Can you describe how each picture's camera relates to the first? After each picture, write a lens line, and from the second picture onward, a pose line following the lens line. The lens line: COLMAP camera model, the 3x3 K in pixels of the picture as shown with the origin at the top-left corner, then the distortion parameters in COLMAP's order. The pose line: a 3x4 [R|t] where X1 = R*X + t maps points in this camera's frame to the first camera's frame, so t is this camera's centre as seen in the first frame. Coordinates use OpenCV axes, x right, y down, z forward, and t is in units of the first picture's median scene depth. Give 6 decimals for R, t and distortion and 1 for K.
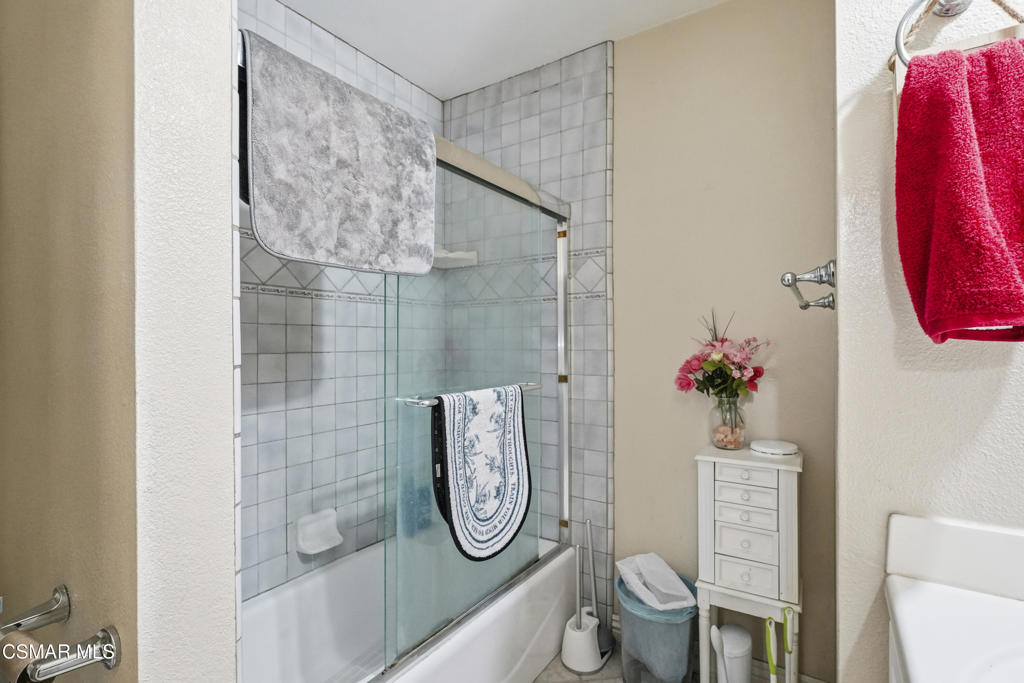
lens RADIAL K [[481.2, 0, 514.0], [0, 481.2, 344.3], [0, 0, 1]] dist [-0.003744, 0.000107]
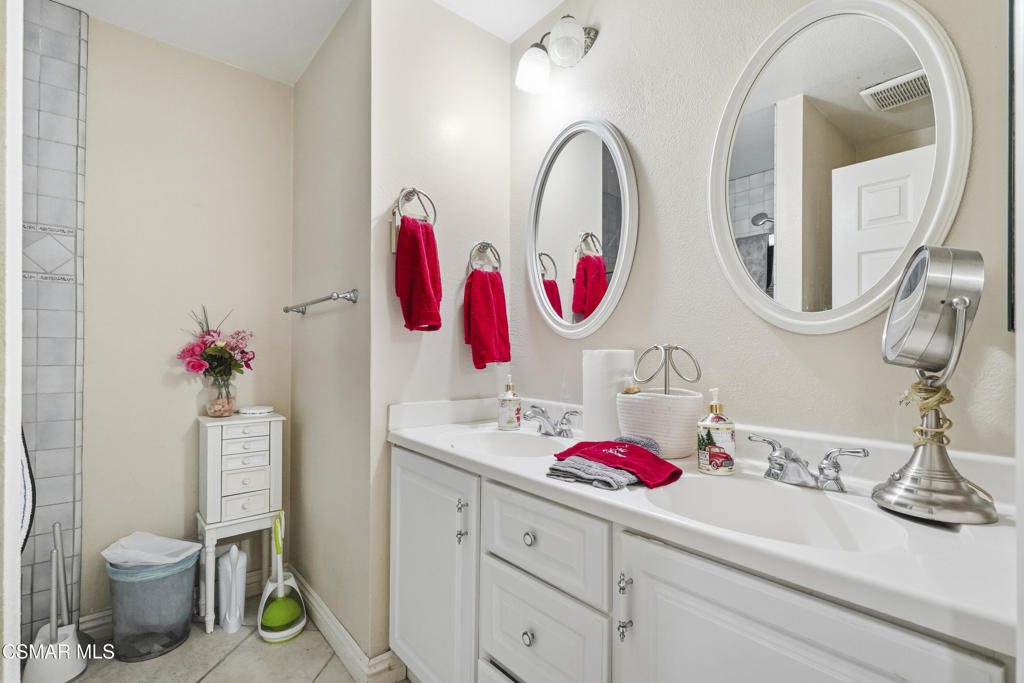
lens RADIAL K [[469.1, 0, 516.1], [0, 469.1, 343.7], [0, 0, 1]] dist [-0.002885, 0.000130]
pose [[0.284701, 0.016134, 0.958481, -0.541000], [-0.006111, 0.999869, -0.015015, 0.039272], [-0.958597, -0.001582, 0.284762, -0.101534]]
